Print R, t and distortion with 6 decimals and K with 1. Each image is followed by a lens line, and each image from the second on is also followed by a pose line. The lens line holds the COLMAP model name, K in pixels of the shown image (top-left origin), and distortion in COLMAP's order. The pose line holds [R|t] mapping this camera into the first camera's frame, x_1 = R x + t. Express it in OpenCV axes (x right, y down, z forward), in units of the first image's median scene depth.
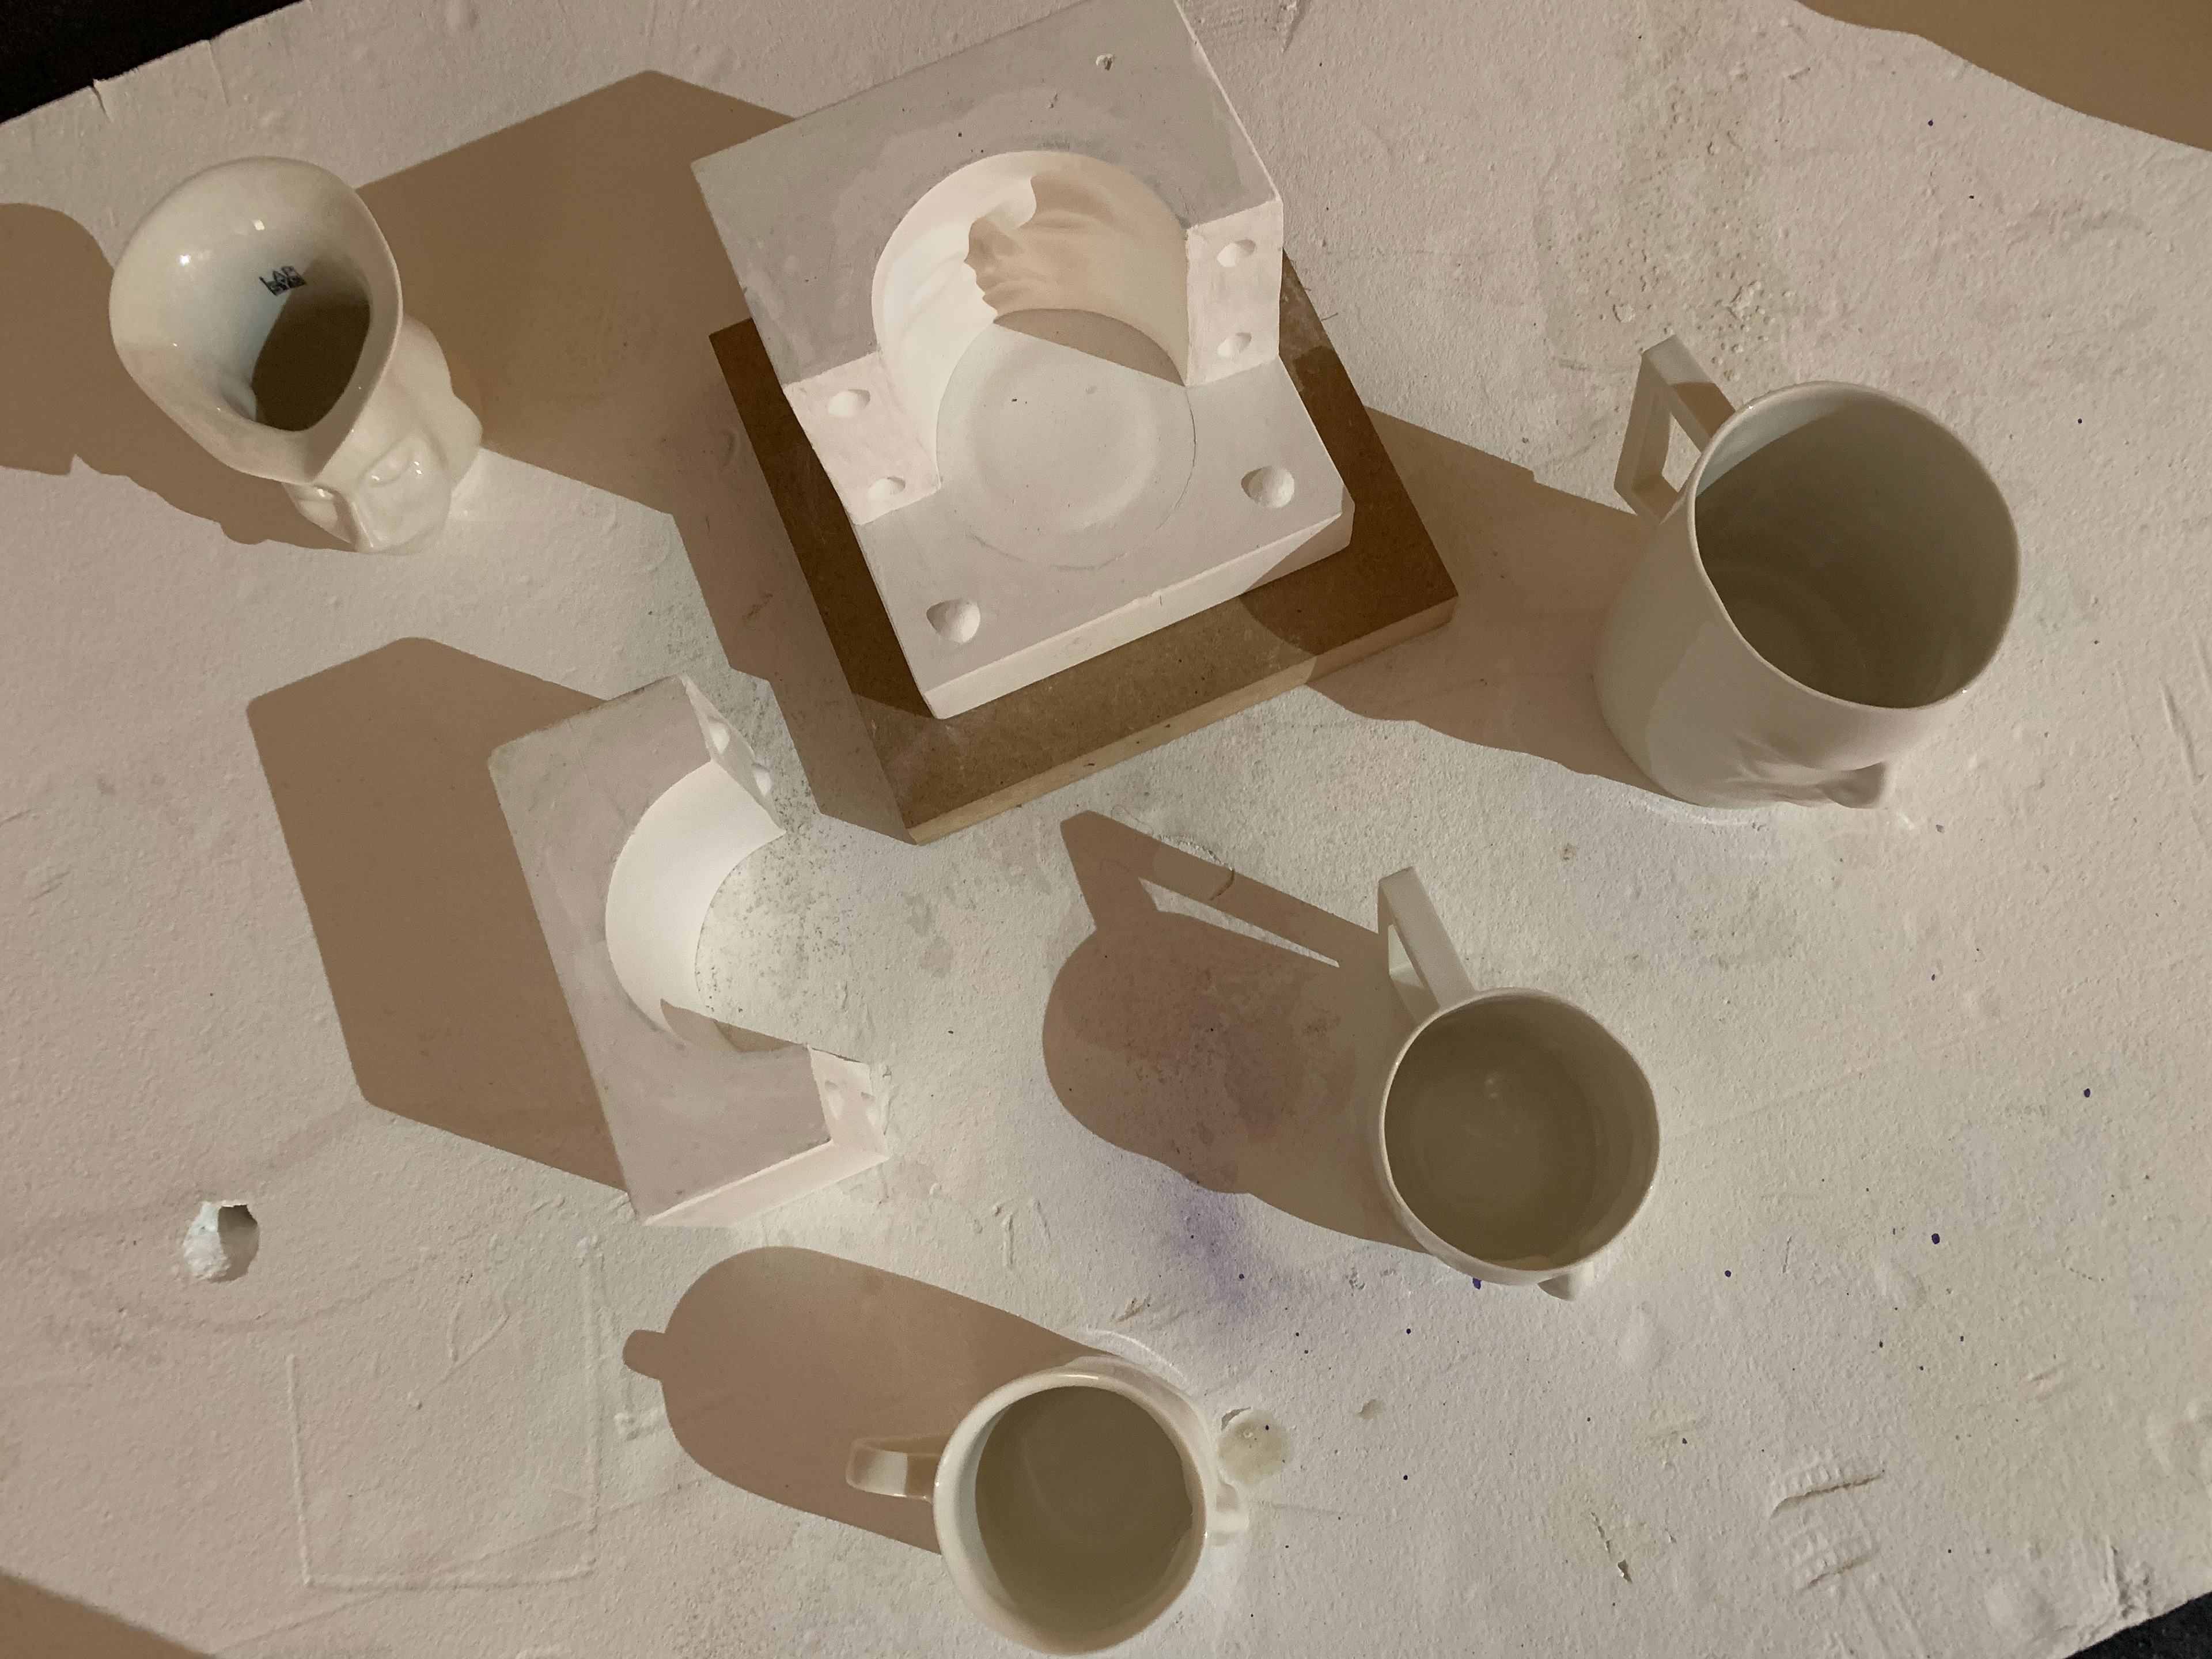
lens RADIAL K [[1674.0, 0, 1111.0], [0, 1674.0, 828.8], [0, 0, 1]] dist [-0.002828, -0.007871]
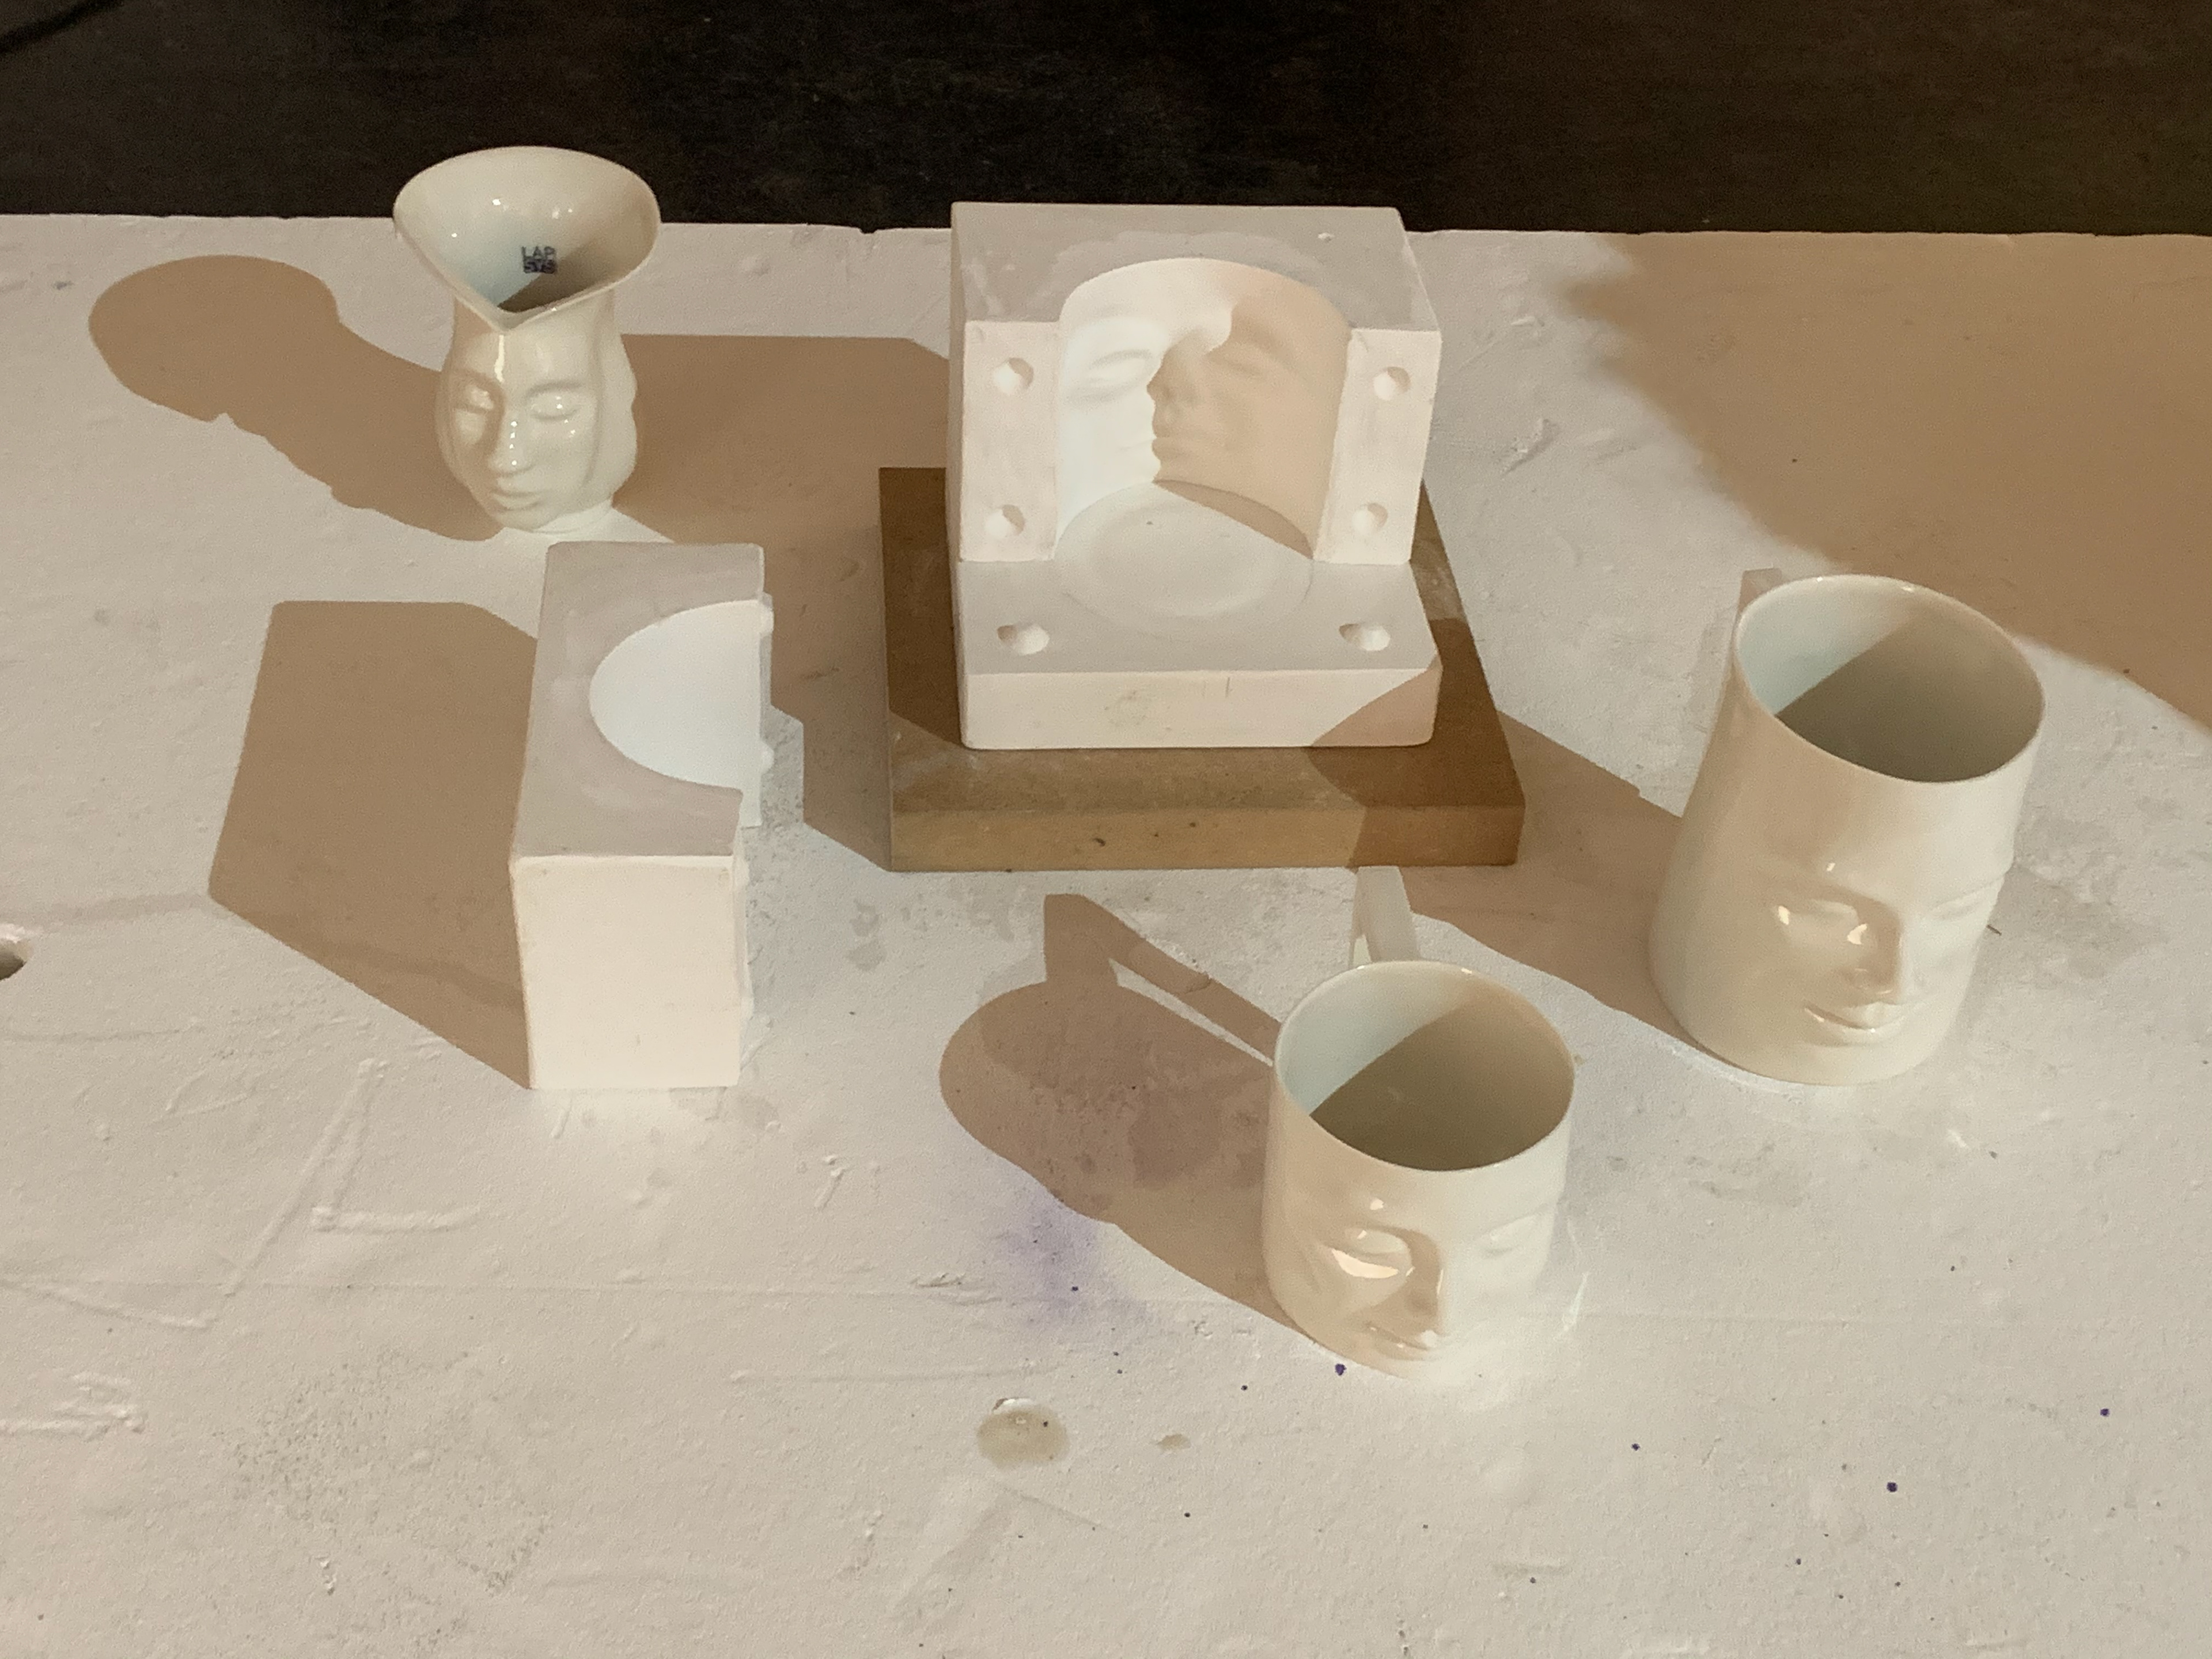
lens RADIAL K [[2794.1, 0, 1106.0], [0, 2794.1, 829.5], [0, 0, 1]] dist [0.103066, -0.372462]
pose [[0.943493, 0.294319, -0.152307, 0.232949], [-0.327349, 0.756137, -0.566657, 0.862925], [-0.051613, 0.584494, 0.809755, -0.270179]]
